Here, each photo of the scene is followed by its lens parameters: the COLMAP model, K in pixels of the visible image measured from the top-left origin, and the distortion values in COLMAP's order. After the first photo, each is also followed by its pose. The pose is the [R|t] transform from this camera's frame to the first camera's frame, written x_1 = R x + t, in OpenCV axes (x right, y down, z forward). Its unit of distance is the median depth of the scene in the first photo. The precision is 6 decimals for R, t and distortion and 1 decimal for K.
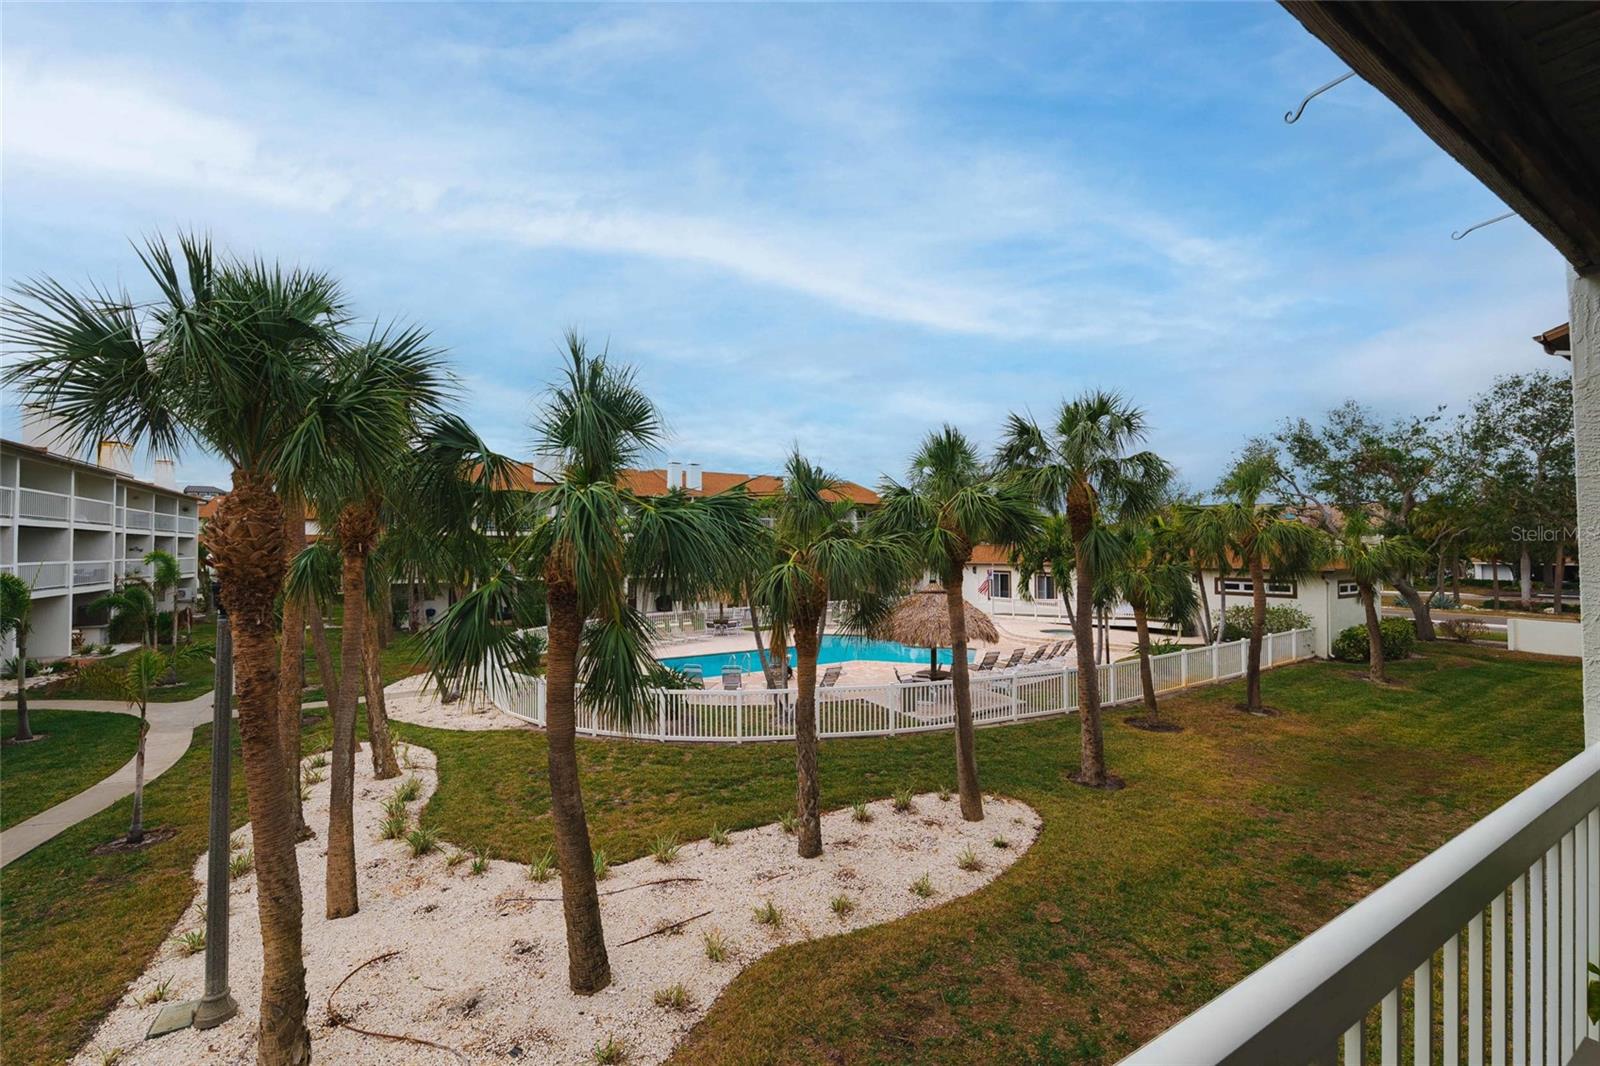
lens RADIAL K [[665.3, 0, 804.8], [0, 665.3, 560.5], [0, 0, 1]] dist [-0.007250, -0.000199]
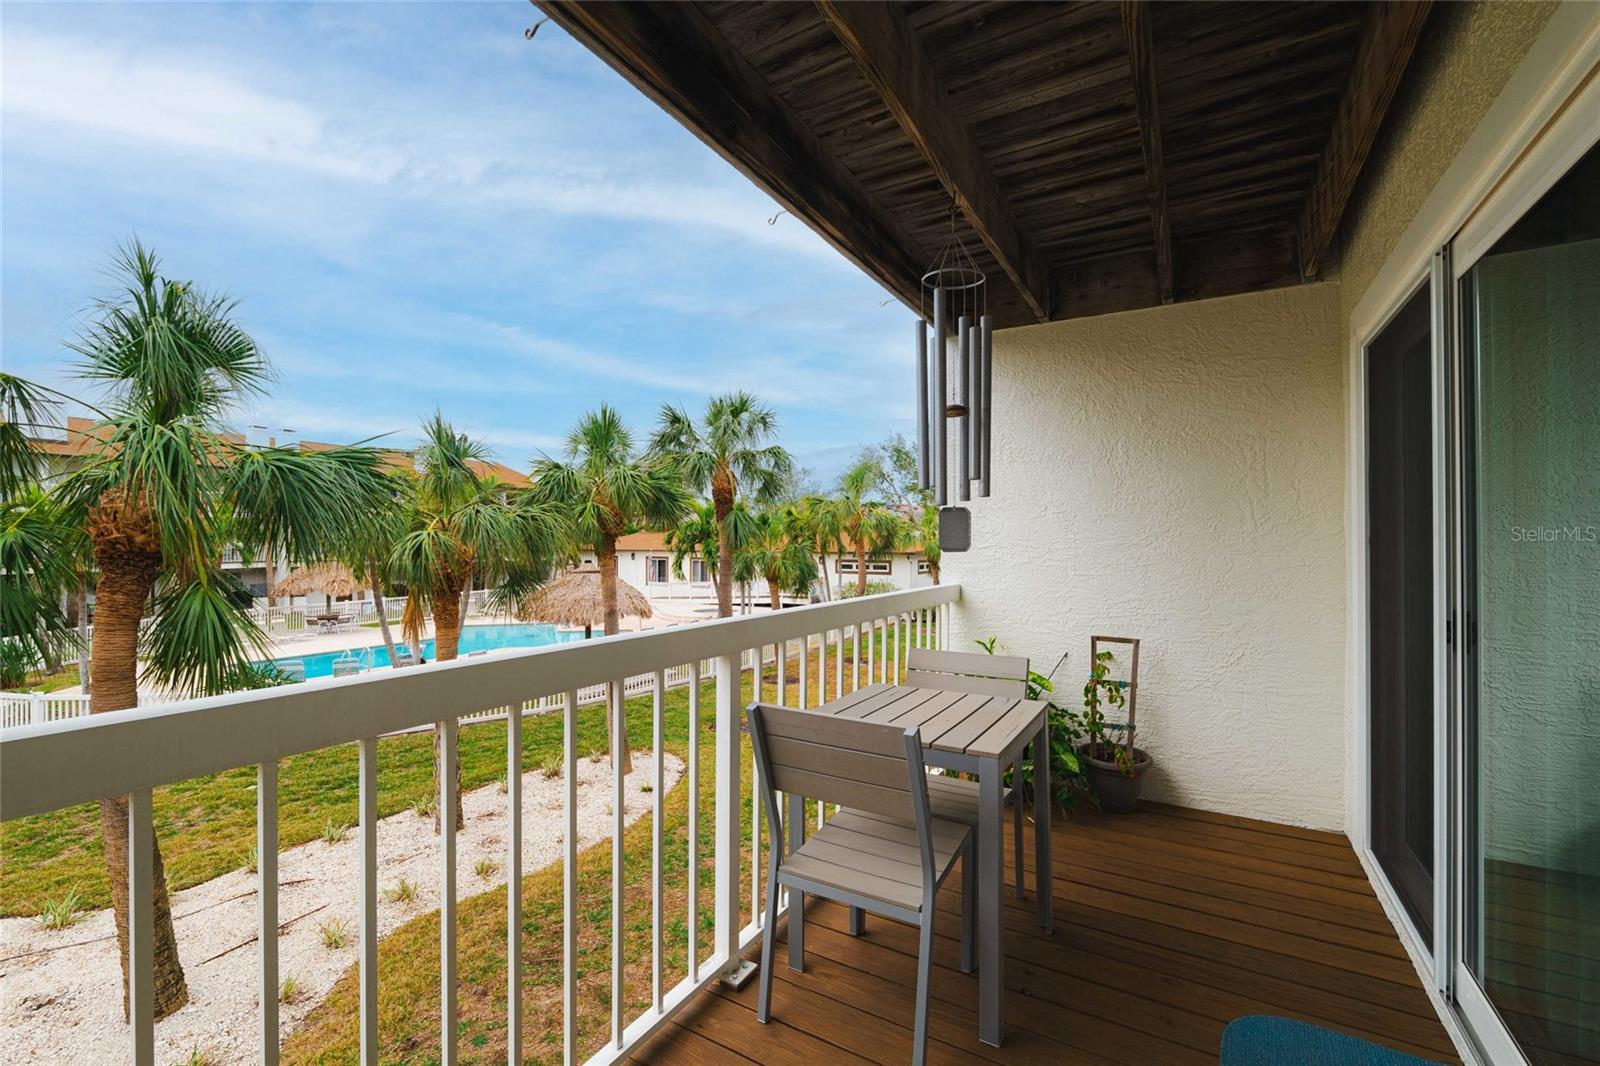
lens RADIAL K [[672.1, 0, 806.4], [0, 672.1, 529.4], [0, 0, 1]] dist [-0.006223, -0.000266]
pose [[0.878141, 0.013206, 0.478220, -0.005447], [0.003098, 0.999441, -0.033288, 0.027968], [-0.478392, 0.030713, 0.877609, -0.075578]]
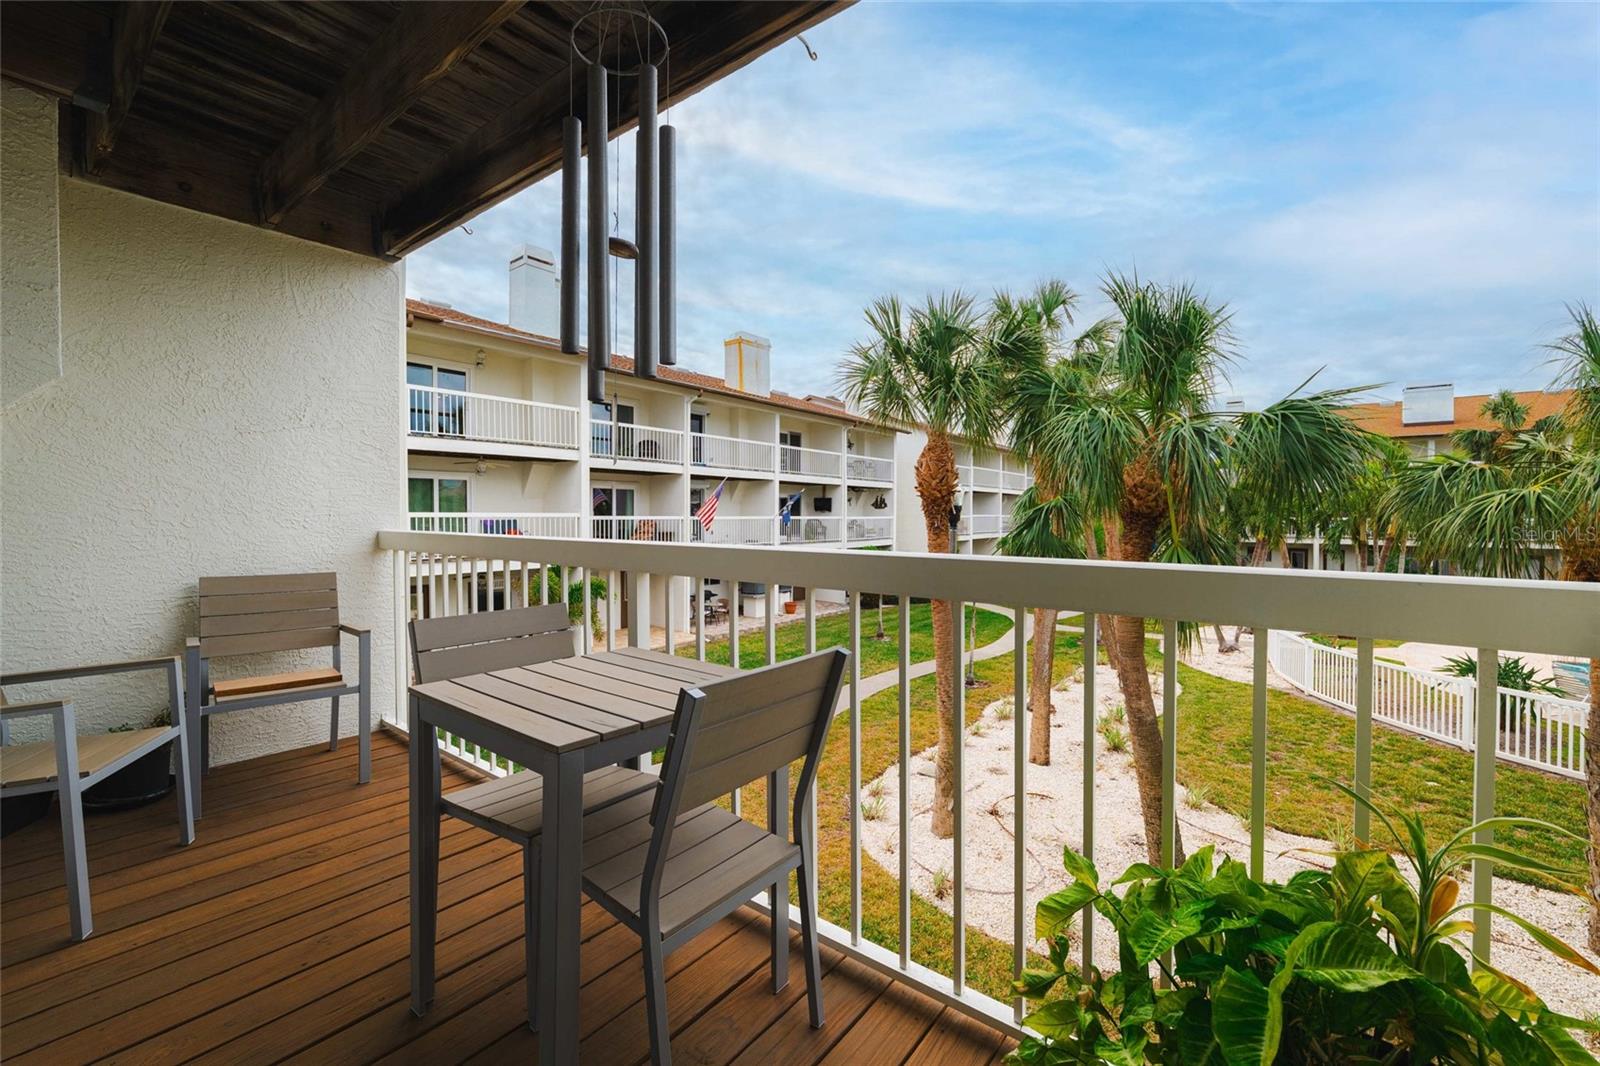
lens RADIAL K [[653.6, 0, 800.0], [0, 653.6, 533.0], [0, 0, 1]] dist [-0.010722, 0.000121]
pose [[0.365731, 0.028842, -0.930274, 0.194199], [-0.021960, 0.999509, 0.022355, 0.030624], [0.930462, 0.012253, 0.366184, 0.037366]]
